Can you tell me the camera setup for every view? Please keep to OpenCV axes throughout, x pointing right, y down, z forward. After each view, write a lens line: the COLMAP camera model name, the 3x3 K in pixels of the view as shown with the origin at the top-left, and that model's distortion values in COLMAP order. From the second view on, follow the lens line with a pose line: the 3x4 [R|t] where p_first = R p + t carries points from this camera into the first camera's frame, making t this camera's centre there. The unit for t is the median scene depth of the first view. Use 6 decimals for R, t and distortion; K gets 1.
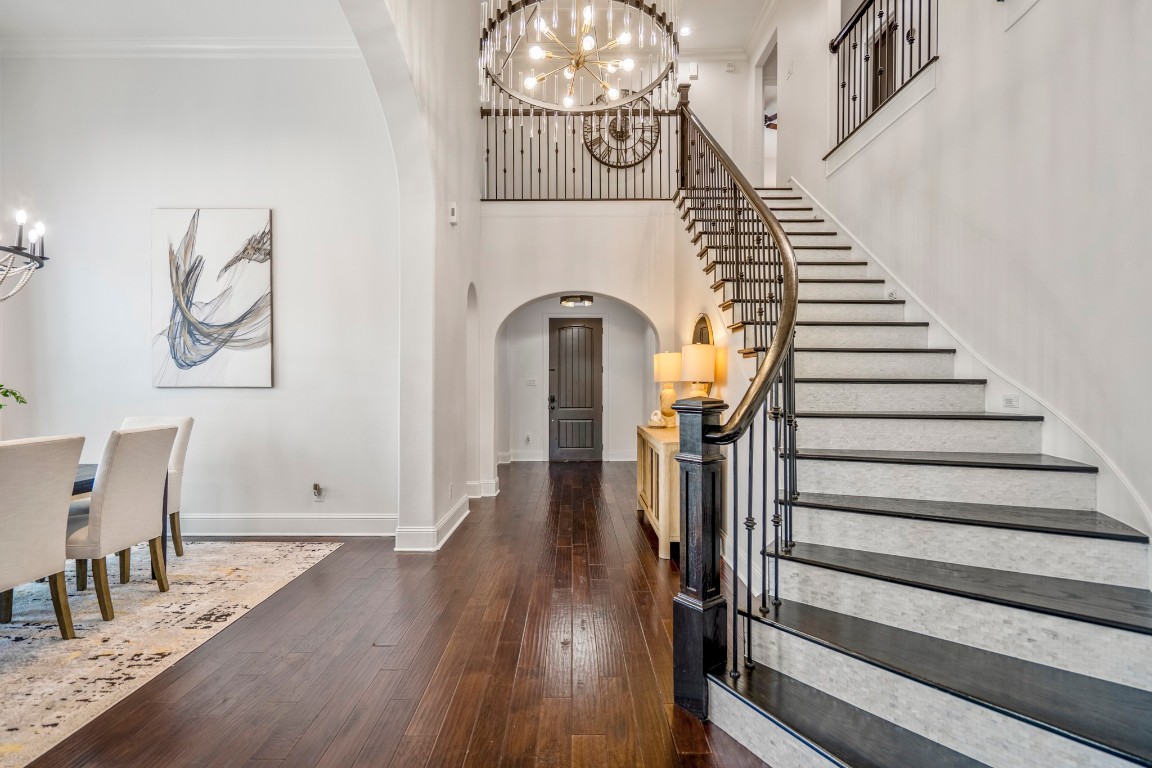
lens RADIAL K [[542.9, 0, 575.9], [0, 542.9, 386.3], [0, 0, 1]] dist [-0.014460, 0.006551]
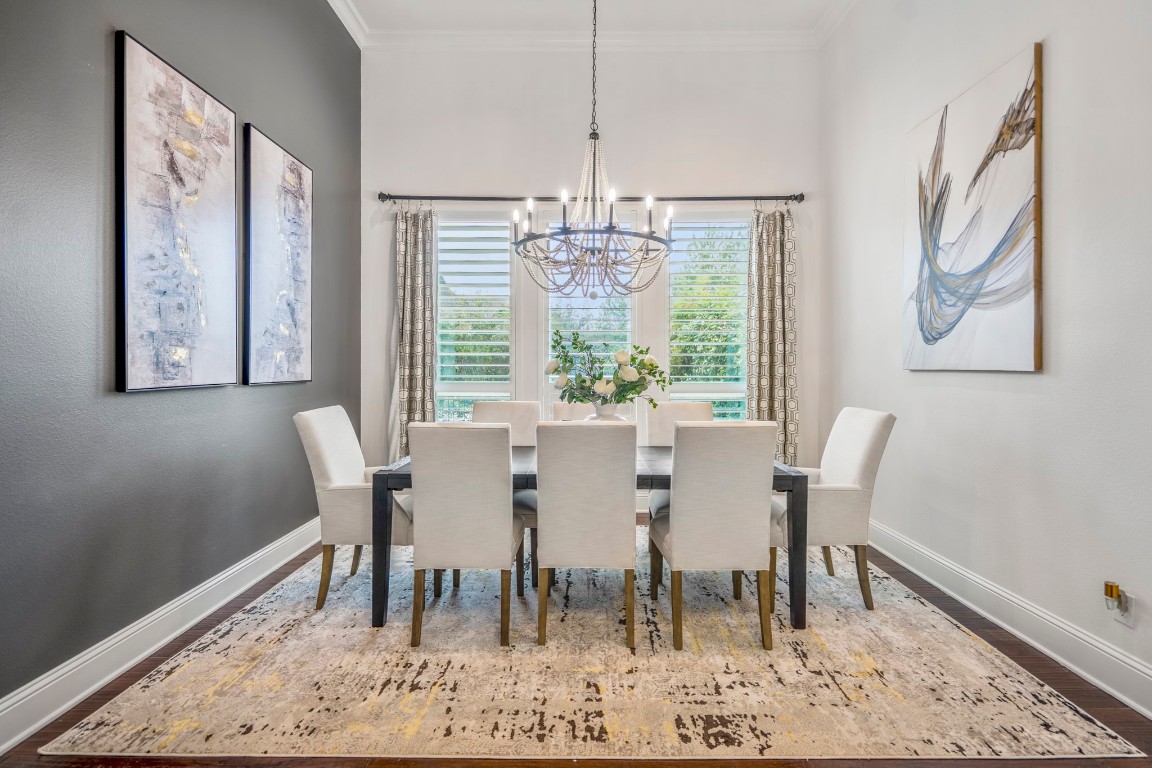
lens RADIAL K [[542.9, 0, 586.1], [0, 542.9, 368.9], [0, 0, 1]] dist [-0.014460, 0.006551]
pose [[-0.007222, 0.004912, -0.999962, -0.021885], [-0.006546, 0.999966, 0.004960, -0.000626], [0.999952, 0.006581, -0.007190, 0.558641]]
